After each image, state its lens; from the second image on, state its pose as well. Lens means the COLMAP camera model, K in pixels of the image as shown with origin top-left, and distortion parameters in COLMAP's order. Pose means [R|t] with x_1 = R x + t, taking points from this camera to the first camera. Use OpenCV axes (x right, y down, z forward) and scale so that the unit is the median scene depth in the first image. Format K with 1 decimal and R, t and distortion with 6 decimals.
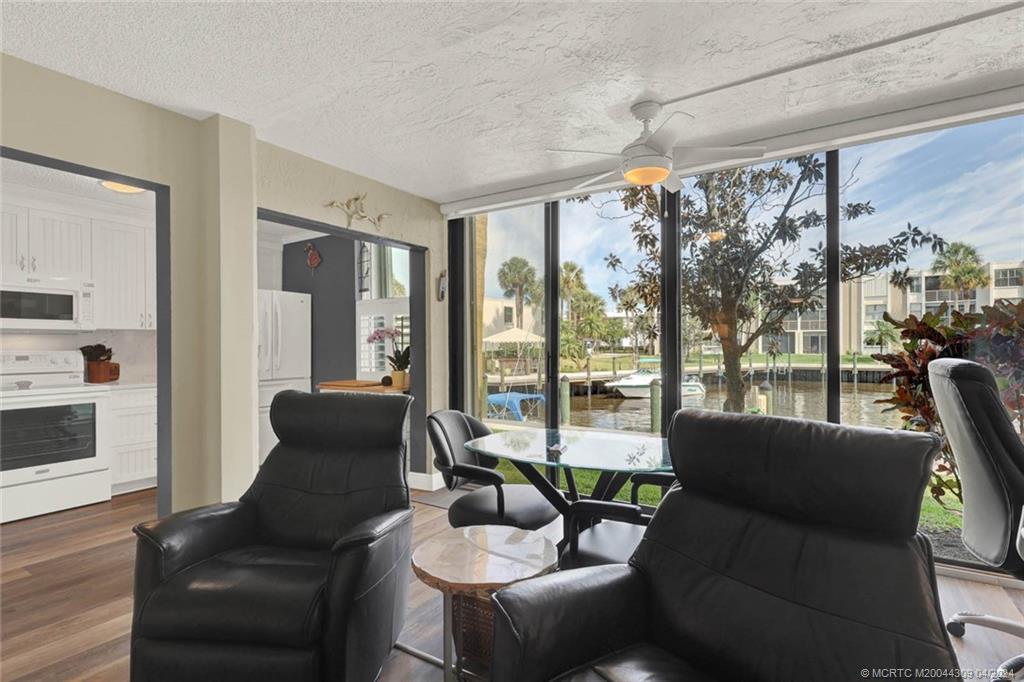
lens RADIAL K [[496.5, 0, 516.2], [0, 496.5, 345.0], [0, 0, 1]] dist [0.002309, 0.000416]
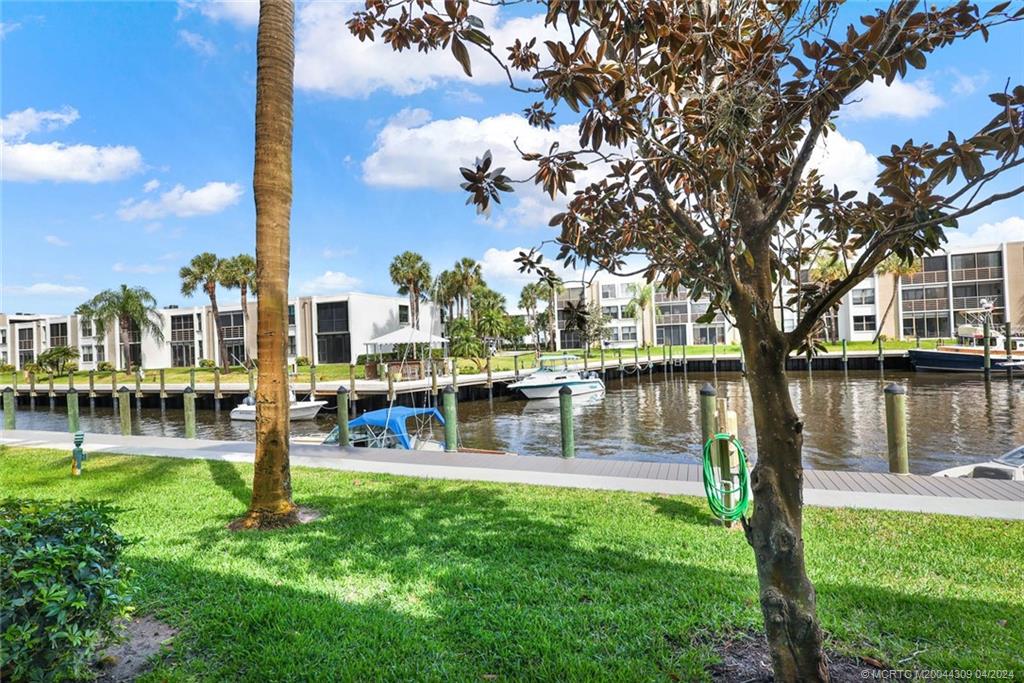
lens RADIAL K [[484.8, 0, 510.7], [0, 484.8, 340.6], [0, 0, 1]] dist [0.000947, 0.000770]
pose [[0.983151, -0.031228, 0.180108, 0.025788], [0.032653, 0.999454, -0.004950, 0.000364], [-0.179855, 0.010748, 0.983634, 0.111845]]
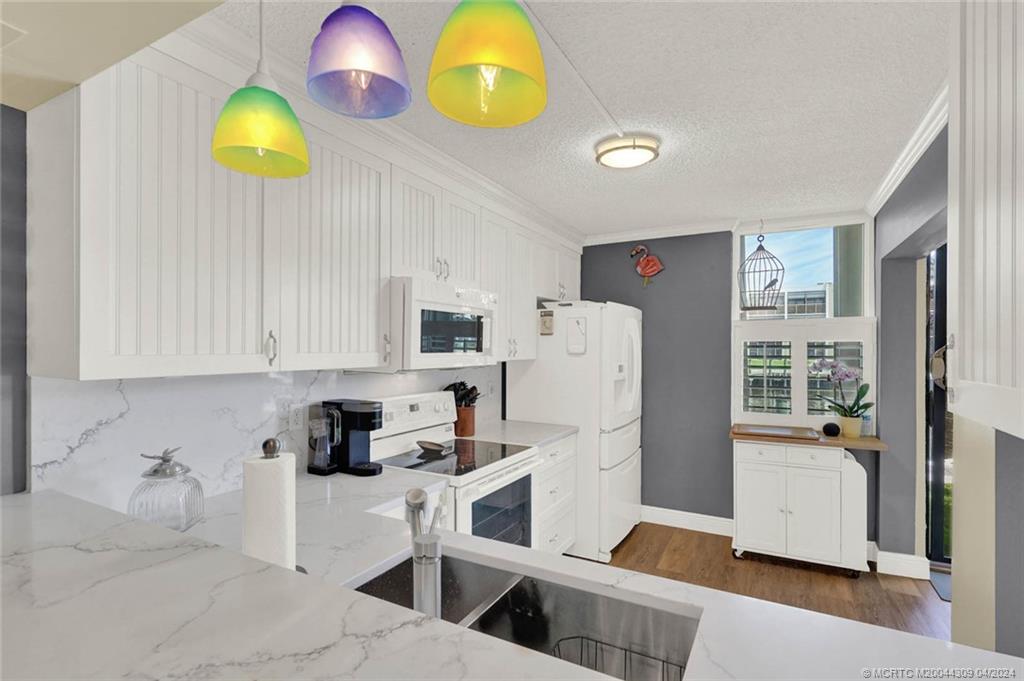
lens RADIAL K [[489.4, 0, 508.7], [0, 489.4, 349.0], [0, 0, 1]] dist [0.002954, 0.000233]
pose [[0.998069, 0.006821, 0.061737, -0.115339], [-0.007005, 0.999972, 0.002766, -0.007251], [-0.061716, -0.003193, 0.998089, 0.040895]]
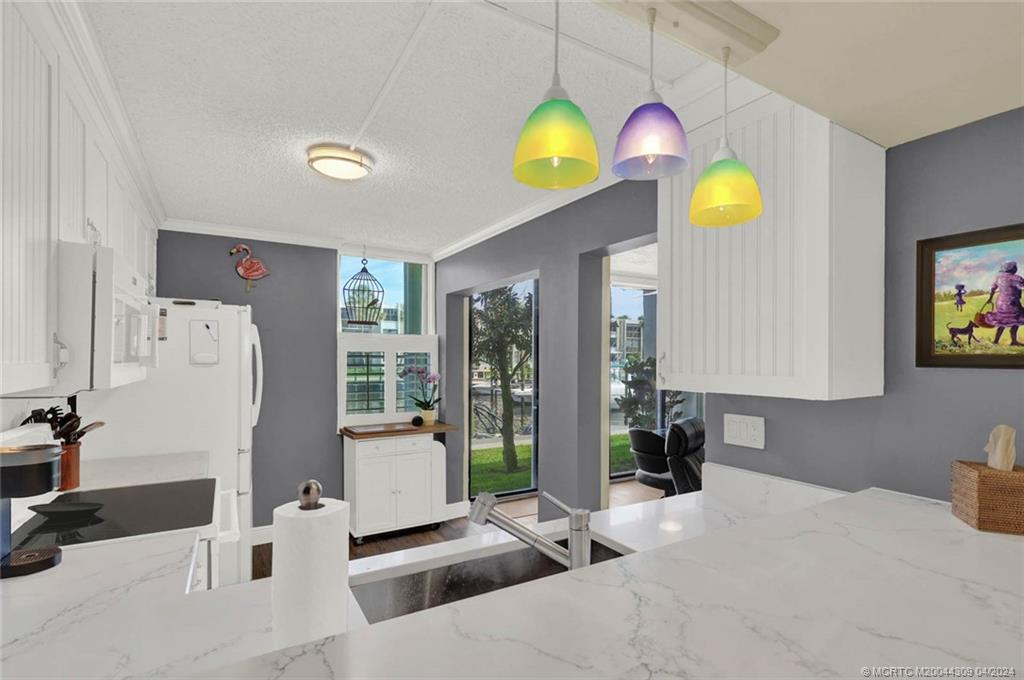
lens RADIAL K [[492.2, 0, 519.2], [0, 492.2, 362.4], [0, 0, 1]] dist [0.002161, -0.000054]
pose [[0.446941, 0.001213, 0.894563, -0.149700], [-0.006420, 0.999978, 0.001851, -0.006767], [-0.894540, -0.006570, 0.446939, 0.056094]]
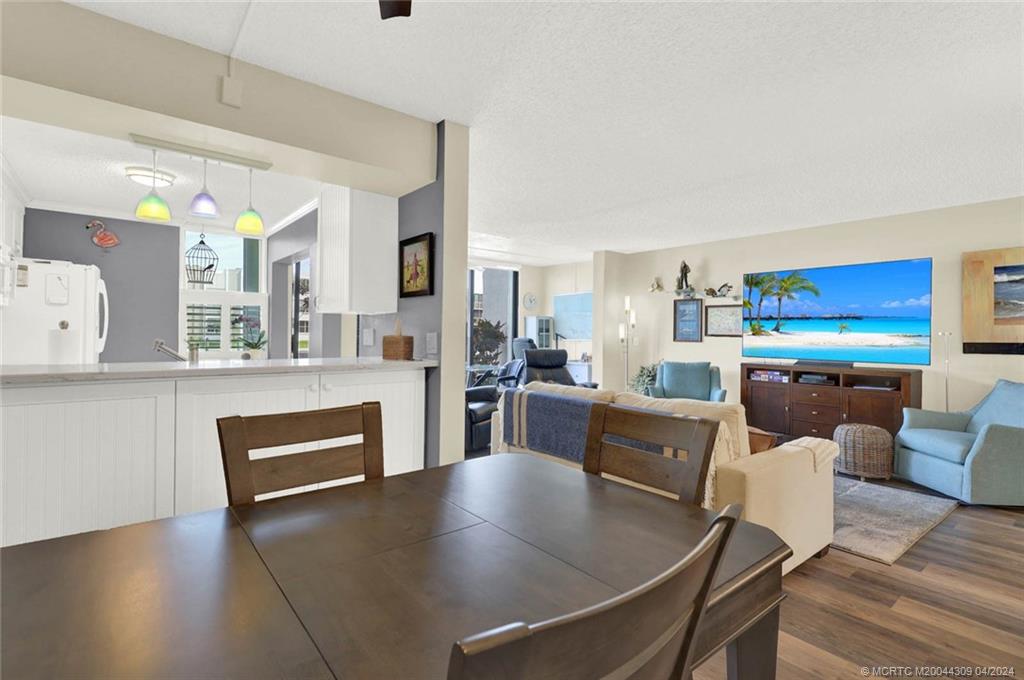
lens RADIAL K [[485.4, 0, 516.8], [0, 485.4, 335.5], [0, 0, 1]] dist [0.002772, -0.000069]
pose [[0.317033, 0.006414, 0.948393, -0.179997], [-0.014432, 0.999894, -0.001938, 0.001130], [-0.948305, -0.013073, 0.317092, -0.011693]]
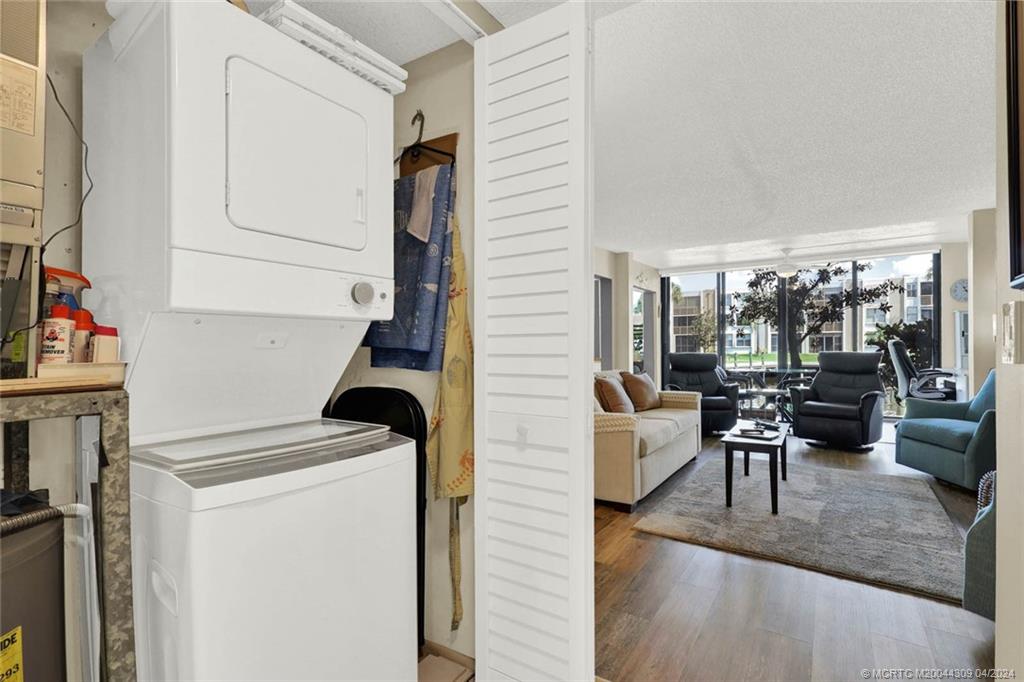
lens RADIAL K [[489.0, 0, 513.6], [0, 489.0, 347.4], [0, 0, 1]] dist [-0.003511, -0.000462]
pose [[0.999907, -0.002461, -0.013401, -0.100642], [0.002470, 0.999997, 0.000674, 0.004379], [0.013399, -0.000707, 0.999910, -0.142097]]
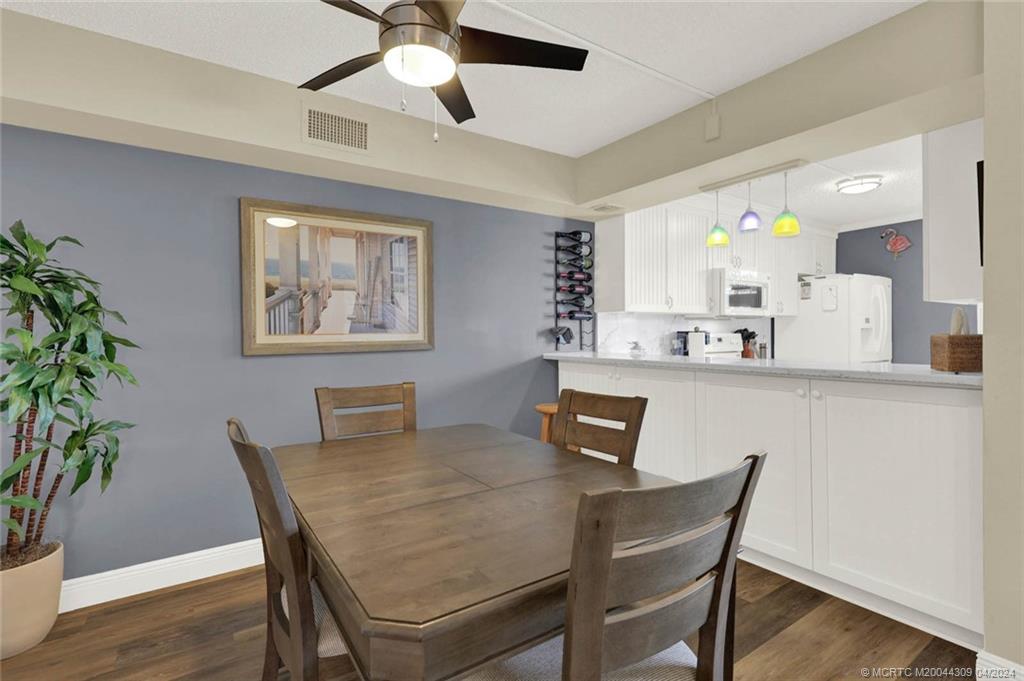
lens RADIAL K [[482.3, 0, 513.6], [0, 482.3, 338.7], [0, 0, 1]] dist [-0.000122, -0.000274]
pose [[0.915698, 0.000971, -0.401867, -0.124801], [0.004622, 0.999905, 0.012949, 0.000795], [0.401841, -0.013715, 0.915607, -0.038323]]
